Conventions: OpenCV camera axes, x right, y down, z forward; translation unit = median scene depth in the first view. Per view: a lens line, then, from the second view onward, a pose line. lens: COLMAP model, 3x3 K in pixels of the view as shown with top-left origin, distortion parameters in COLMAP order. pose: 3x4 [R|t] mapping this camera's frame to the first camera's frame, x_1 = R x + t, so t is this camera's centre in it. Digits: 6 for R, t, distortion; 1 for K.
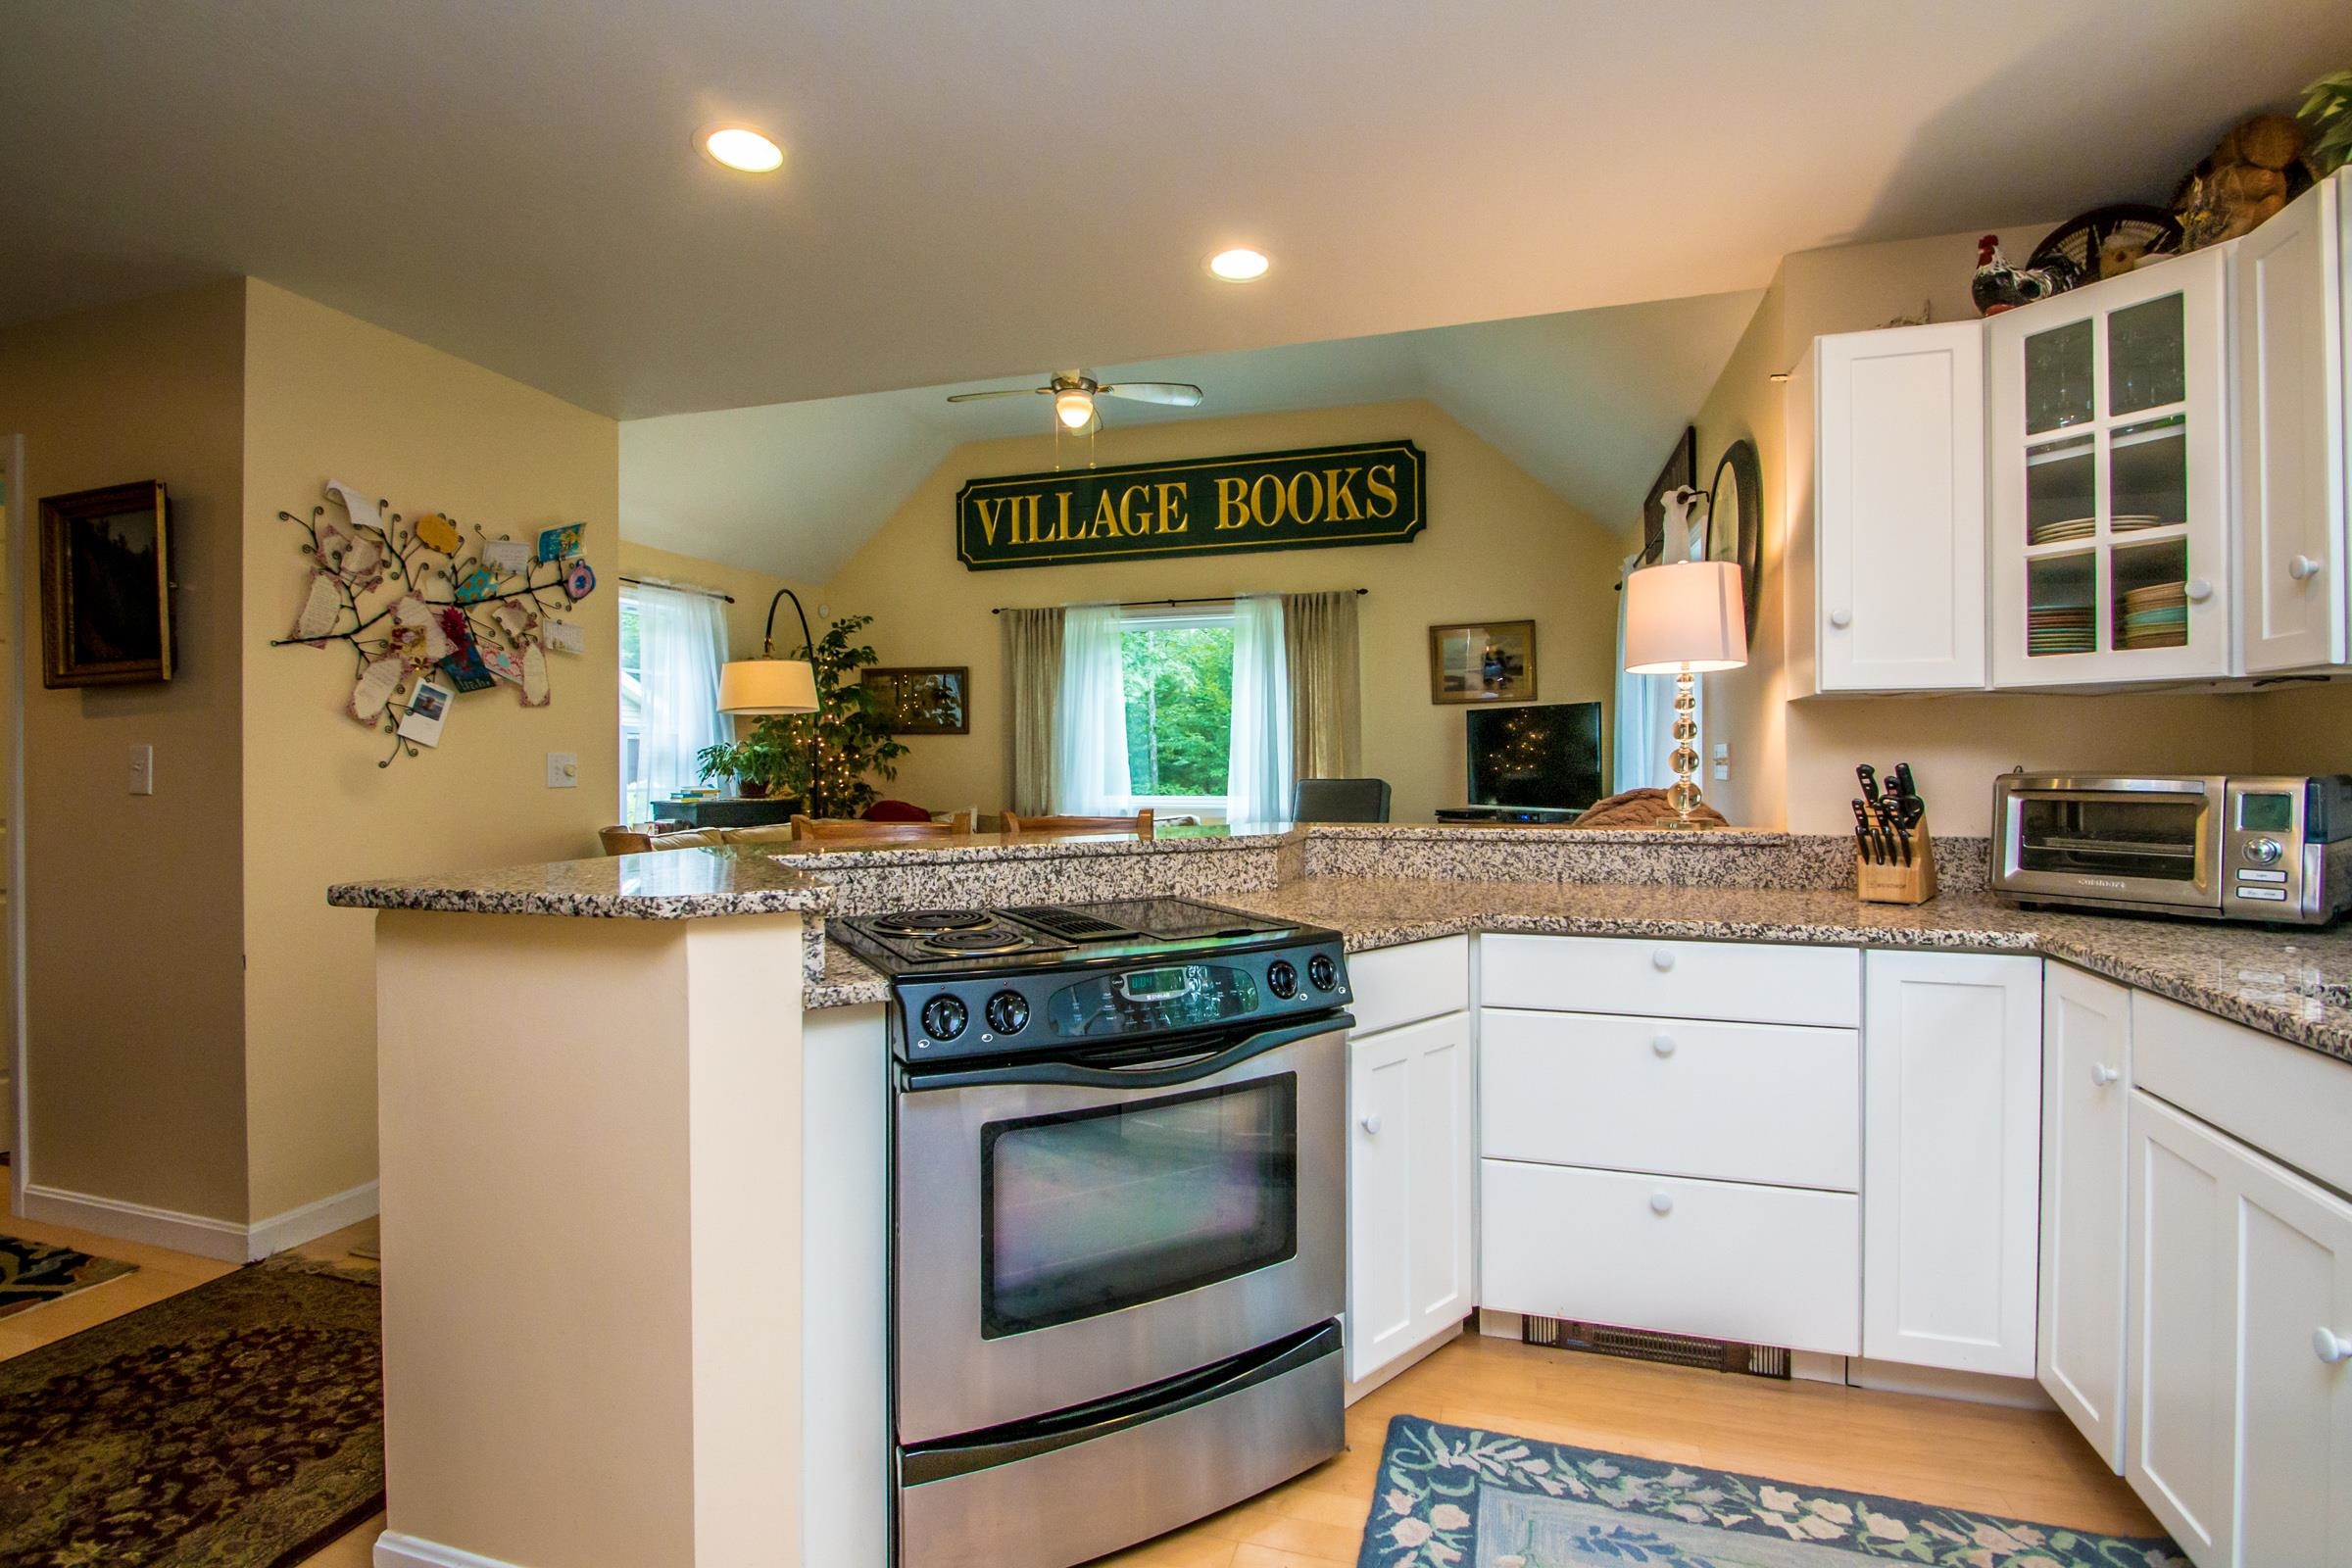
lens RADIAL K [[1126.7, 0, 1173.0], [0, 1126.7, 746.9], [0, 0, 1]] dist [-0.000414, -0.000356]
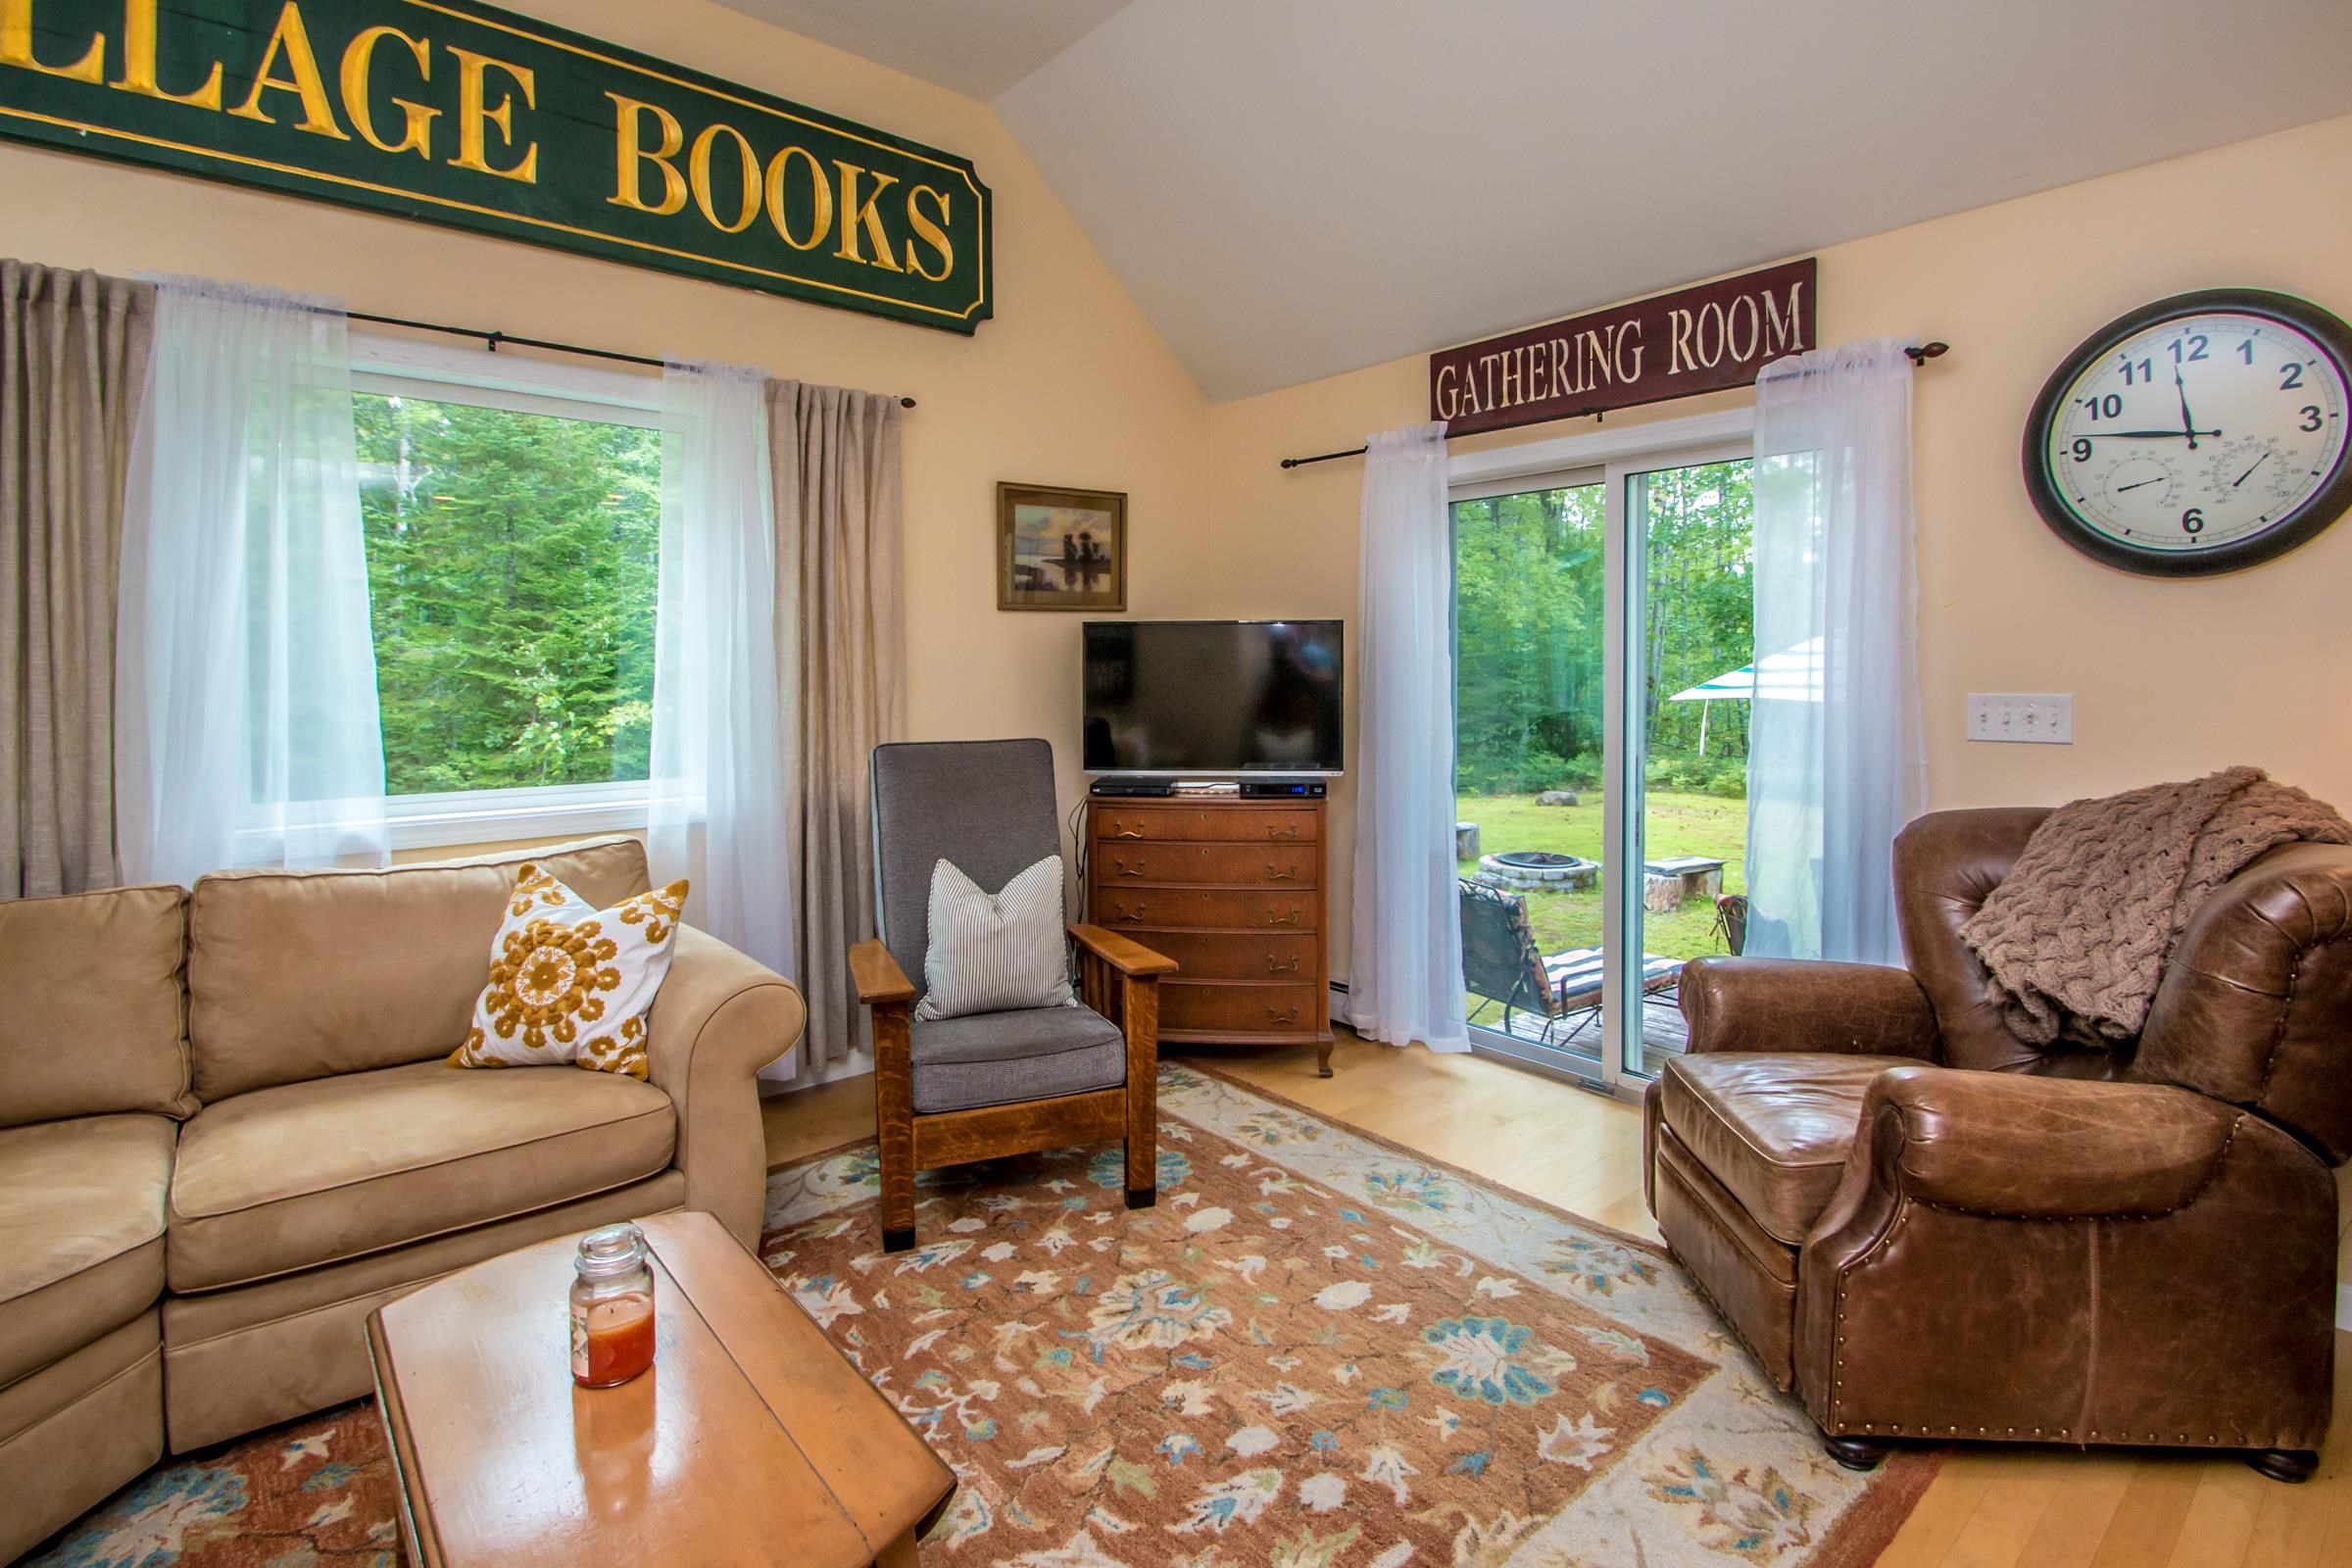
lens RADIAL K [[1145.2, 0, 1173.2], [0, 1145.2, 698.1], [0, 0, 1]] dist [0.002484, -0.011833]
pose [[0.541913, -0.015224, 0.840297, -0.240790], [-0.012017, 0.999593, 0.025860, -0.006890], [-0.840349, -0.024112, 0.541509, 0.572907]]
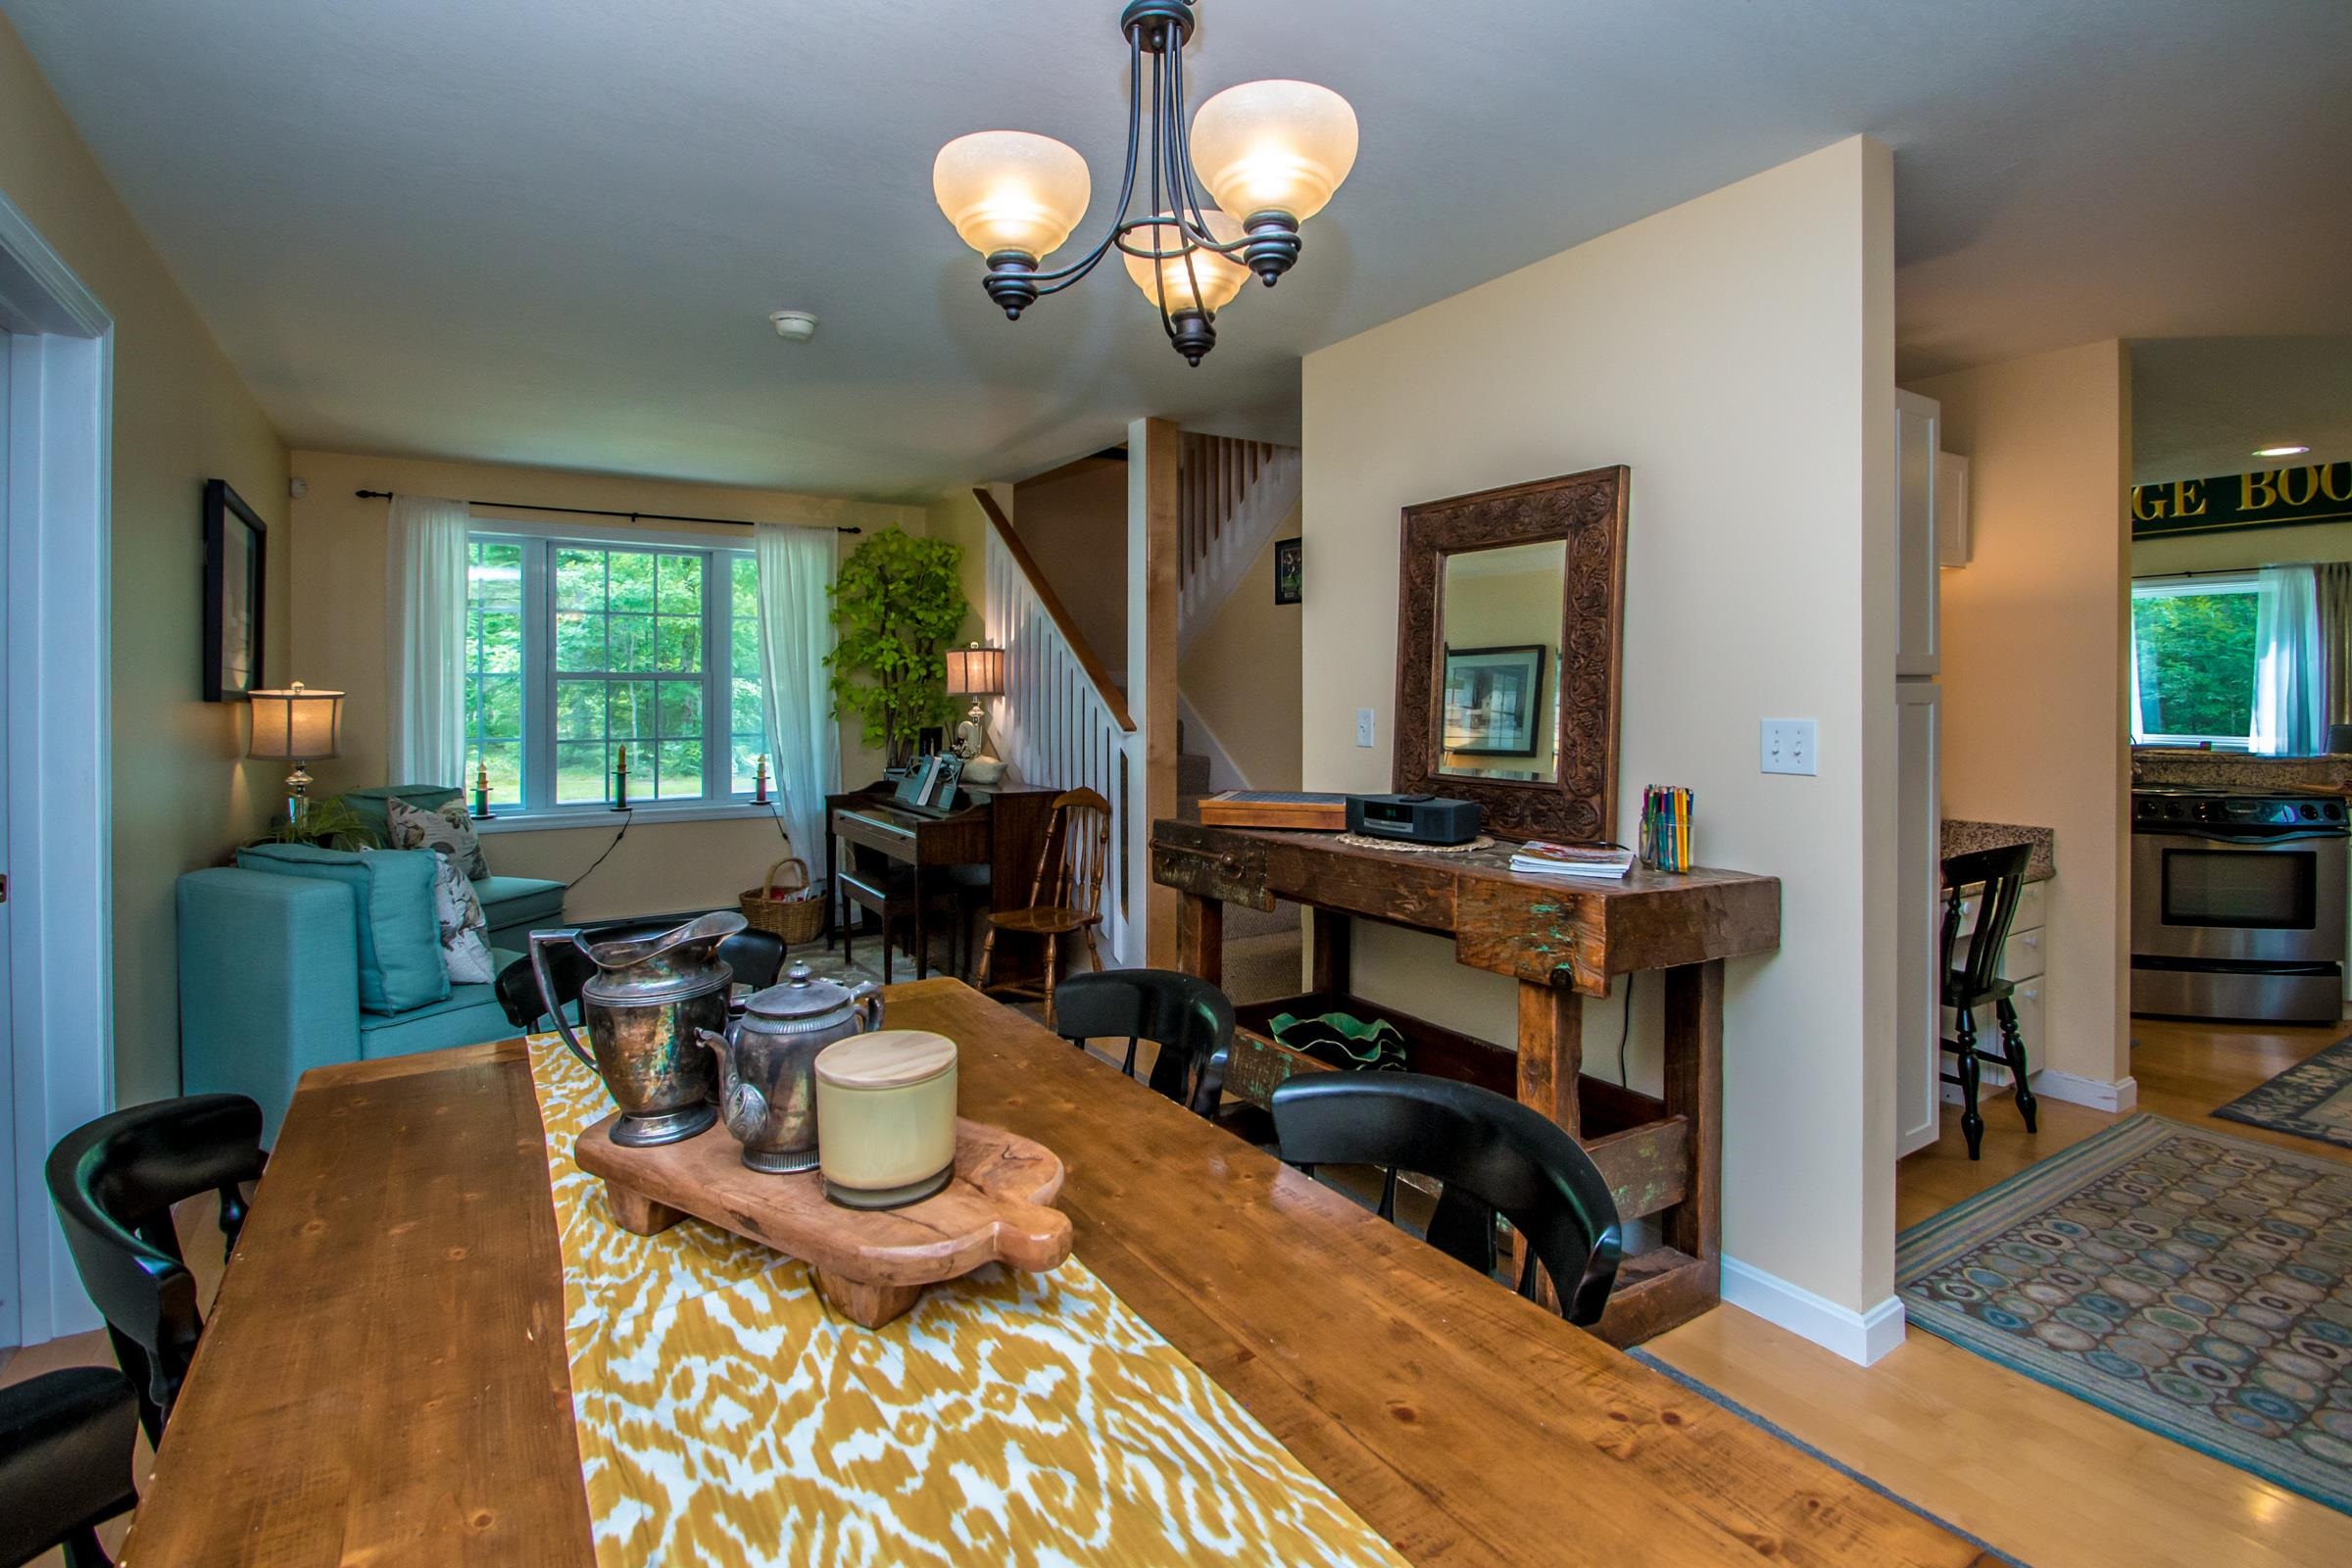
lens RADIAL K [[1145.2, 0, 1173.2], [0, 1145.2, 698.1], [0, 0, 1]] dist [0.002484, -0.011833]
pose [[0.768799, 0.004149, -0.639477, -0.058460], [0.006625, 0.999874, 0.014452, -0.023206], [0.639456, -0.015347, 0.768674, -0.643714]]
